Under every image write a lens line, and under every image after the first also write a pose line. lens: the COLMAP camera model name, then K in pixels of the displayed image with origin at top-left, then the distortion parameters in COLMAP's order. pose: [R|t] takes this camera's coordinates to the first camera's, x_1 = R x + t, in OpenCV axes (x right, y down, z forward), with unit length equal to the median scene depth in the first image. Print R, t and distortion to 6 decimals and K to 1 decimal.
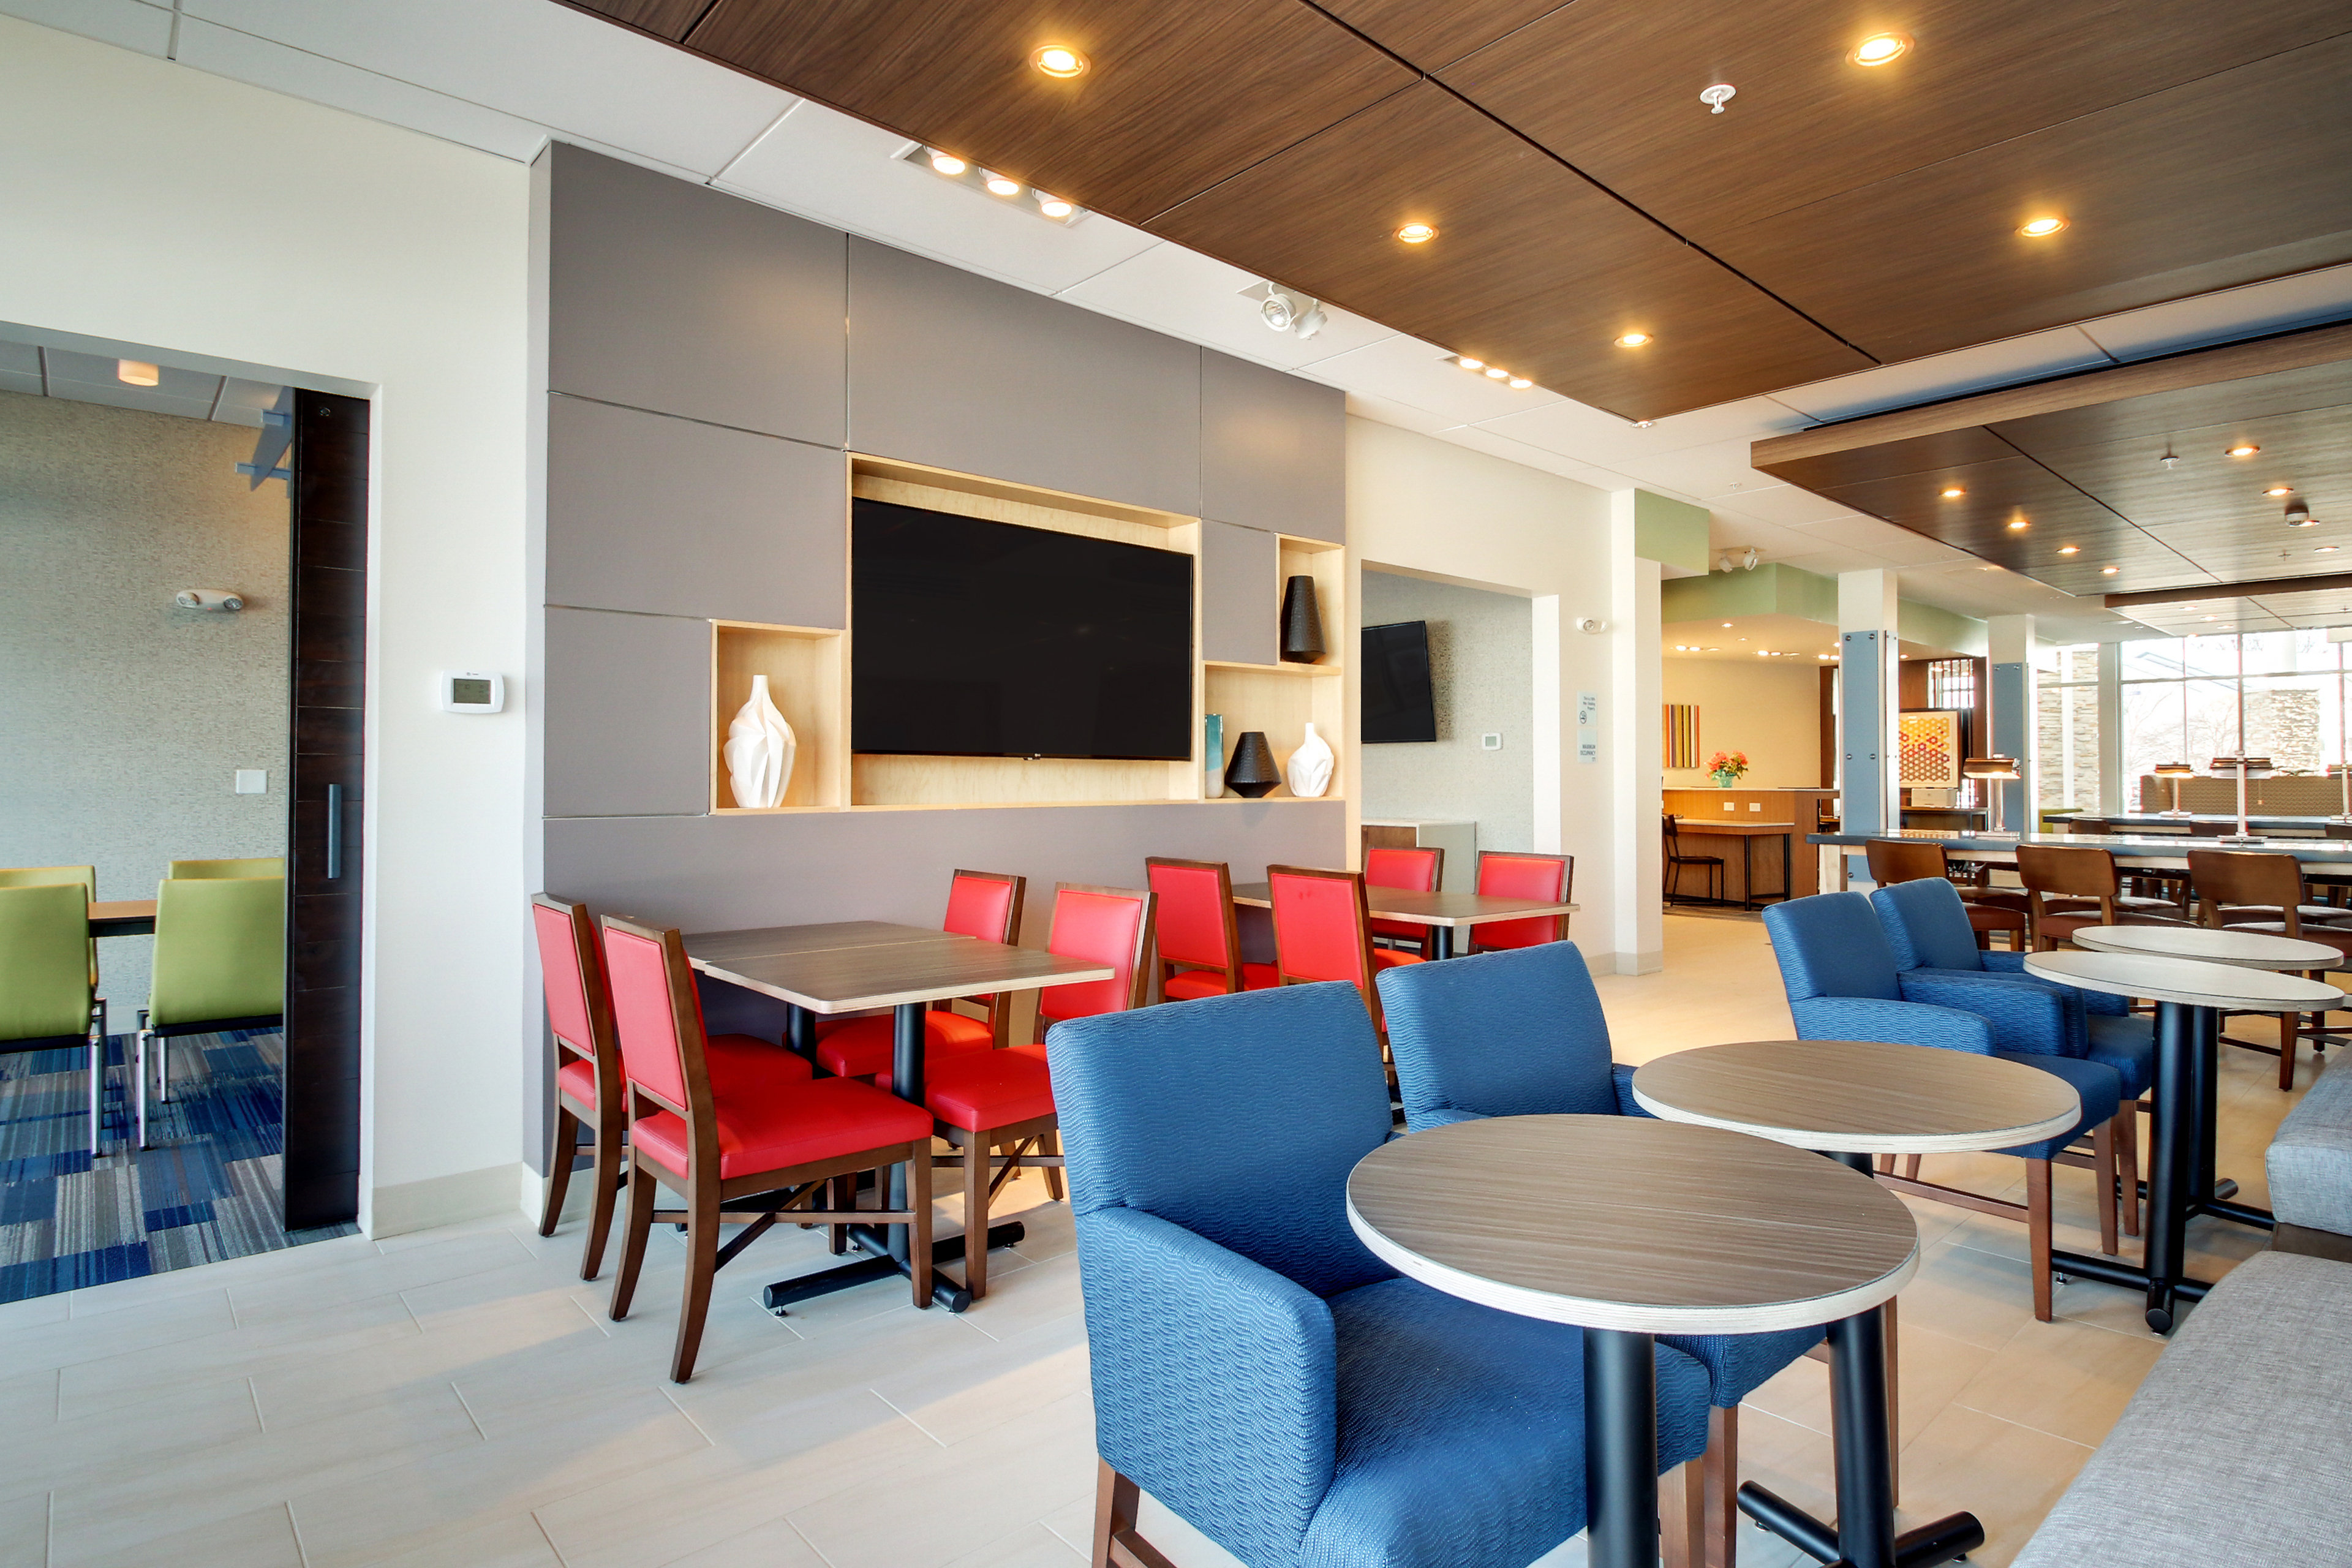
lens RADIAL K [[1251.0, 0, 1206.3], [0, 1251.0, 783.6], [0, 0, 1]] dist [0.001495, -0.017262]
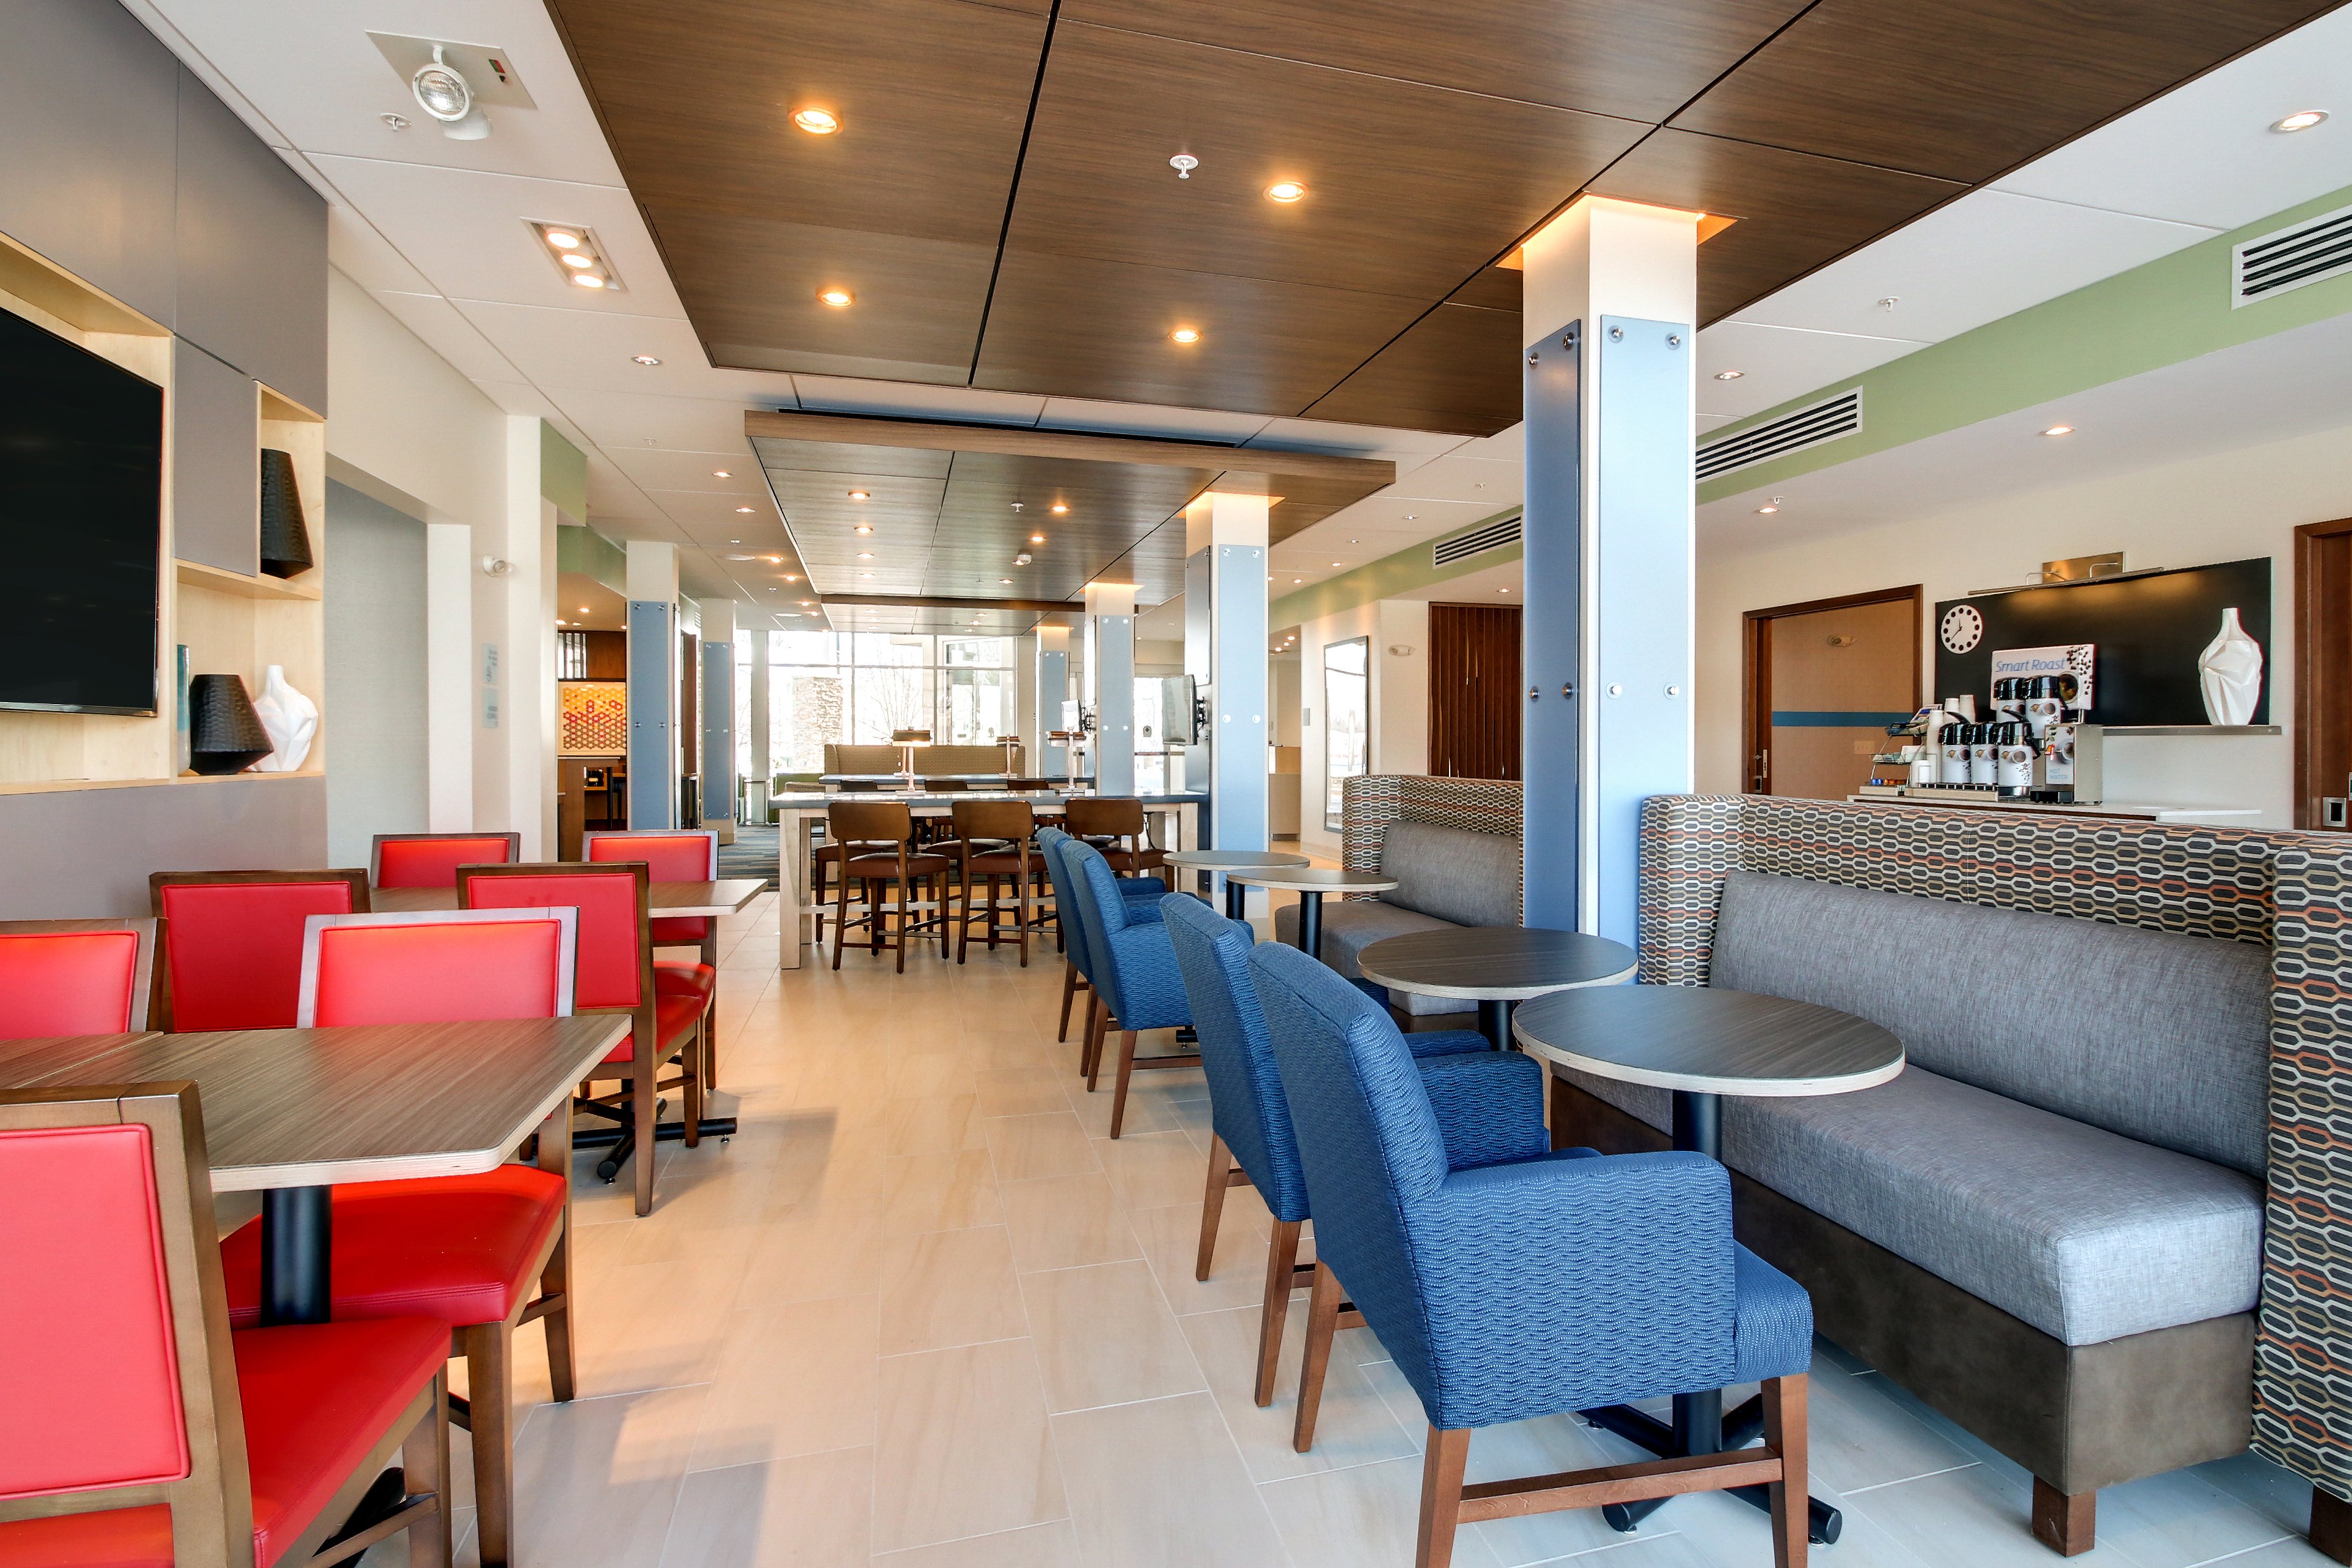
lens RADIAL K [[1251.0, 0, 1206.3], [0, 1251.0, 783.6], [0, 0, 1]] dist [0.001495, -0.017262]
pose [[0.416352, -0.025797, 0.908837, -0.337278], [0.001646, 0.999617, 0.027619, -0.000824], [-0.909202, -0.010003, 0.416235, 0.245422]]
